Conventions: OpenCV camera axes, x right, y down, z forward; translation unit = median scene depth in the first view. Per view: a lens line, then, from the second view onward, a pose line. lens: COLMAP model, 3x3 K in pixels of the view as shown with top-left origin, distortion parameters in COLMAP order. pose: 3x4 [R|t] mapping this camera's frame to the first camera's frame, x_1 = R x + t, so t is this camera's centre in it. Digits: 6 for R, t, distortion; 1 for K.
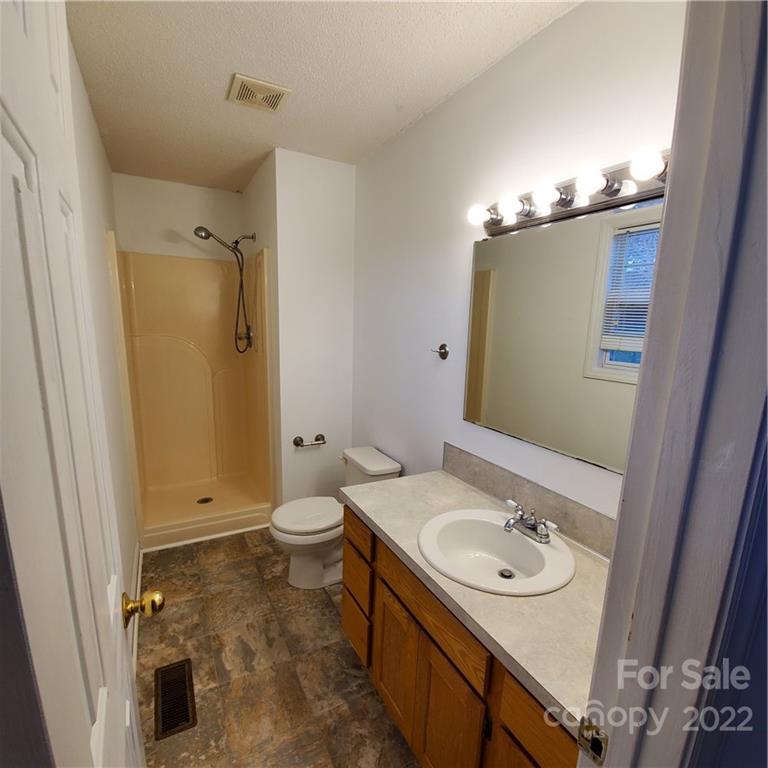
lens RADIAL K [[403.2, 0, 379.8], [0, 403.2, 399.8], [0, 0, 1]] dist [0.005955, -0.012626]
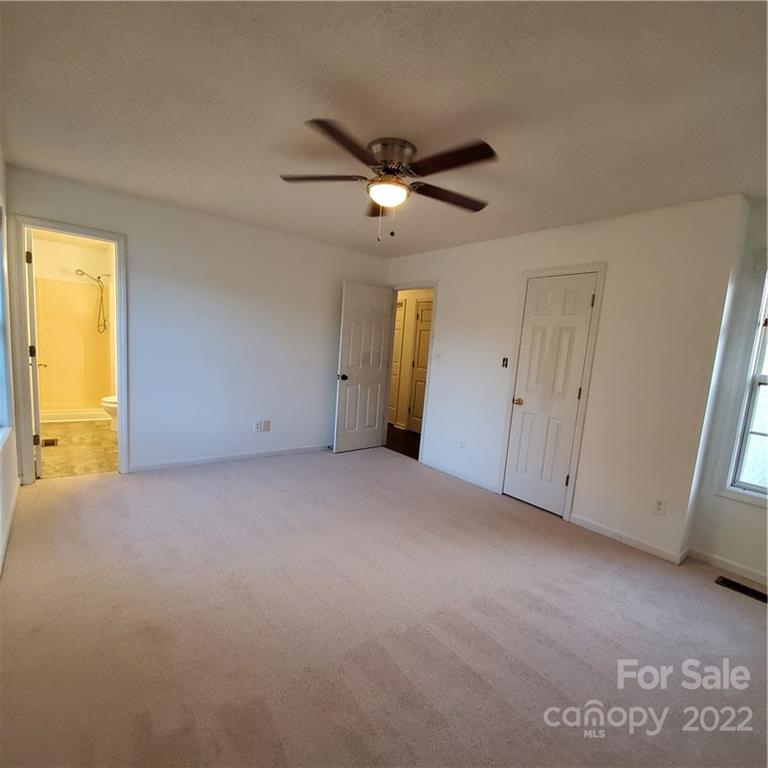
lens RADIAL K [[403.2, 0, 379.8], [0, 403.2, 399.8], [0, 0, 1]] dist [0.005955, -0.012626]
pose [[0.982327, 0.033857, 0.184084, 0.655071], [-0.021599, 0.997438, -0.068193, 0.319200], [-0.185922, 0.063011, 0.980542, -1.166714]]
